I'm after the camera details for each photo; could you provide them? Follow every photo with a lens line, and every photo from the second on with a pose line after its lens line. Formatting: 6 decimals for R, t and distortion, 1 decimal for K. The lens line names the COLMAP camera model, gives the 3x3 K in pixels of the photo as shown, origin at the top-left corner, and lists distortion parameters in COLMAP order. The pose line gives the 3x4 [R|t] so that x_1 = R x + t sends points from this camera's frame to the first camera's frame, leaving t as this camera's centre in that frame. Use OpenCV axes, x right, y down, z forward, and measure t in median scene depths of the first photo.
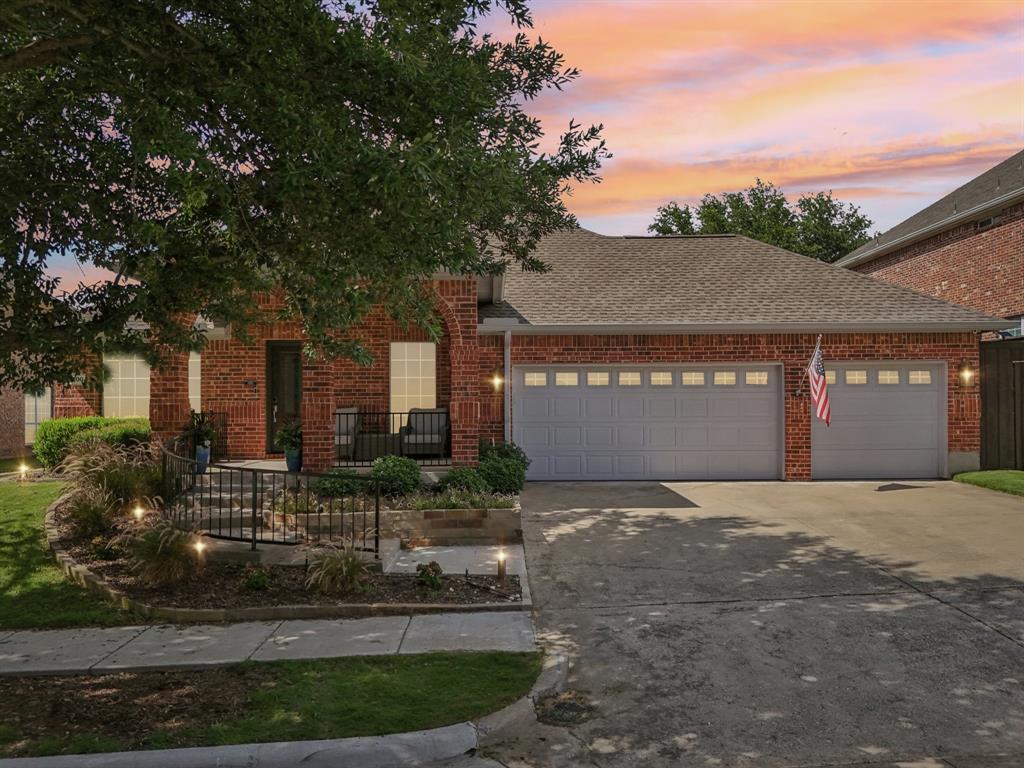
lens RADIAL K [[767.0, 0, 512.0], [0, 767.0, 384.0], [0, 0, 1]] dist [0.069589, -0.066744]
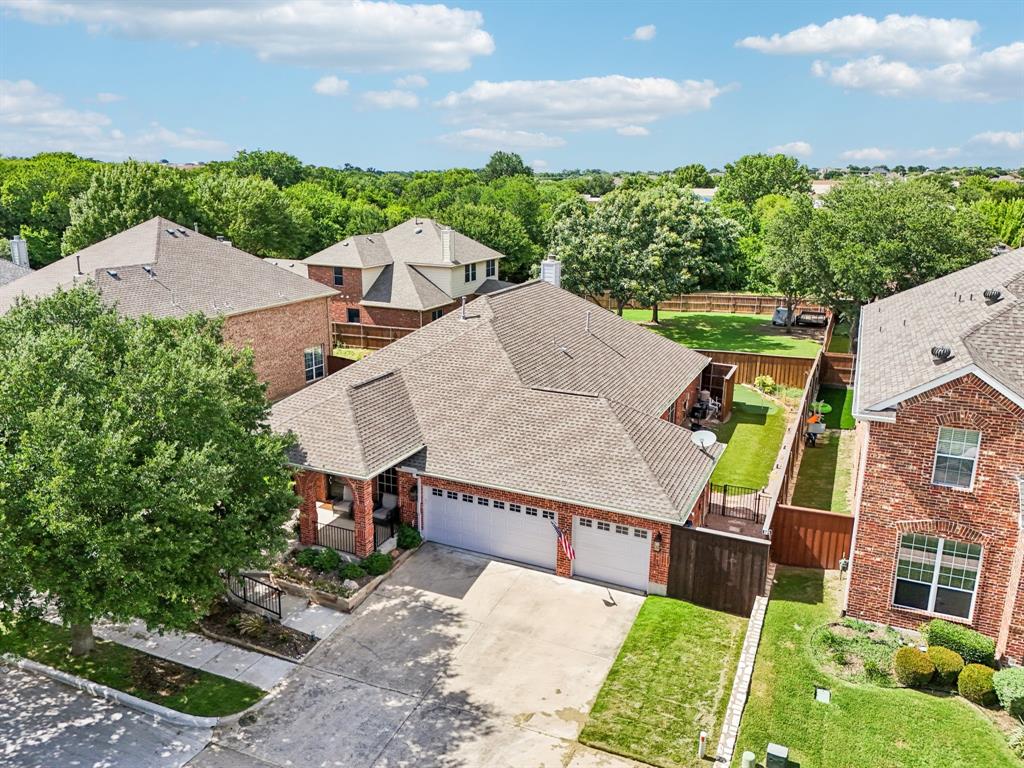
lens RADIAL K [[767.0, 0, 512.0], [0, 767.0, 384.0], [0, 0, 1]] dist [0.069589, -0.066744]
pose [[0.901207, 0.128473, -0.413909, 0.933238], [-0.003463, 0.957156, 0.289552, -0.792373], [0.433375, -0.259513, 0.863040, -0.428418]]
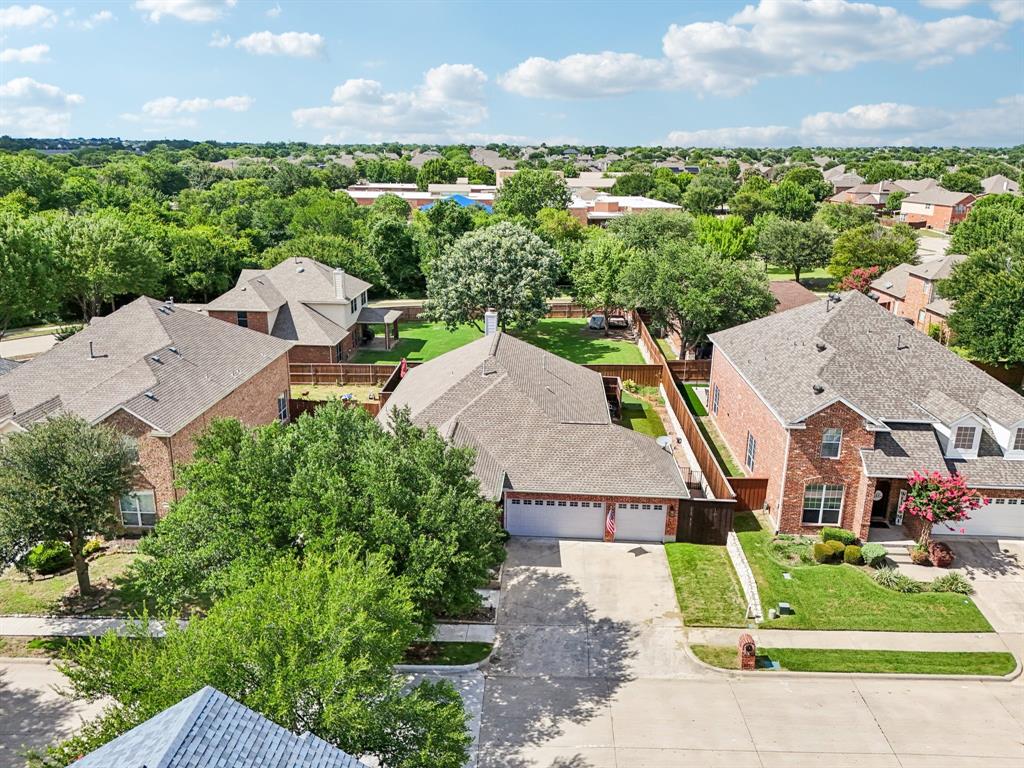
lens RADIAL K [[767.0, 0, 512.0], [0, 767.0, 384.0], [0, 0, 1]] dist [0.069589, -0.066744]
pose [[0.996936, 0.038878, -0.067882, 0.193965], [-0.014985, 0.946594, 0.322080, -1.284164], [0.076779, -0.320076, 0.944276, -1.425845]]
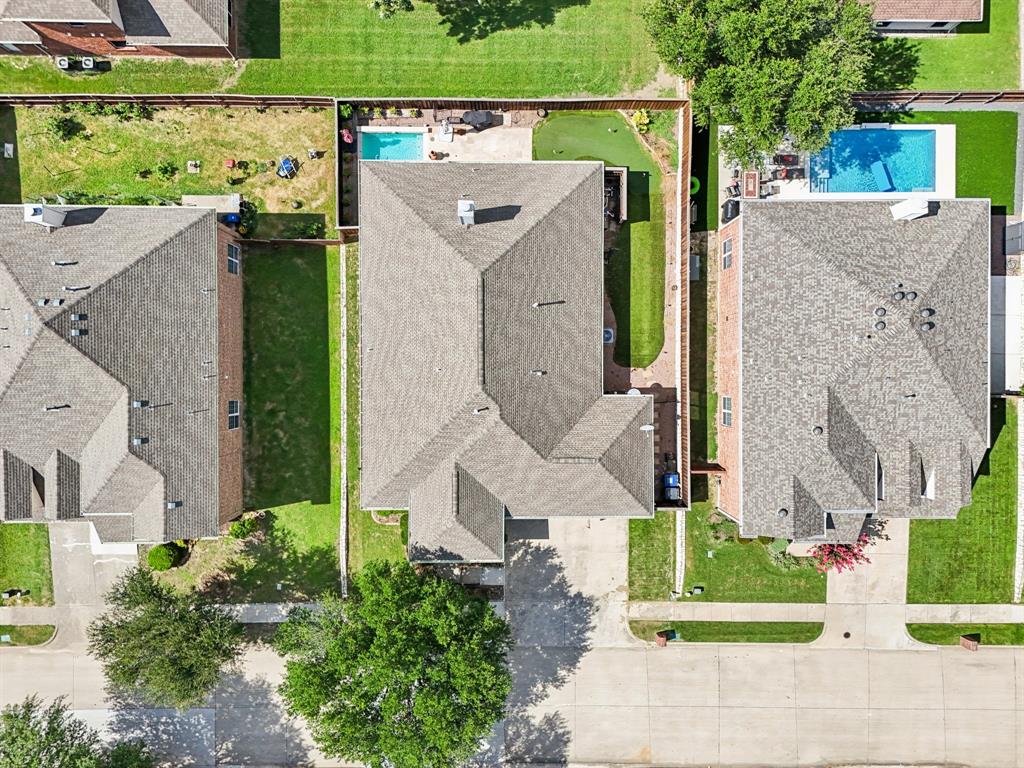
lens RADIAL K [[767.0, 0, 512.0], [0, 767.0, 384.0], [0, 0, 1]] dist [0.069589, -0.066744]
pose [[0.999530, 0.019592, 0.023593, -0.056856], [-0.022528, -0.052917, 0.998345, -3.315605], [0.020808, -0.998407, -0.052450, 1.718866]]
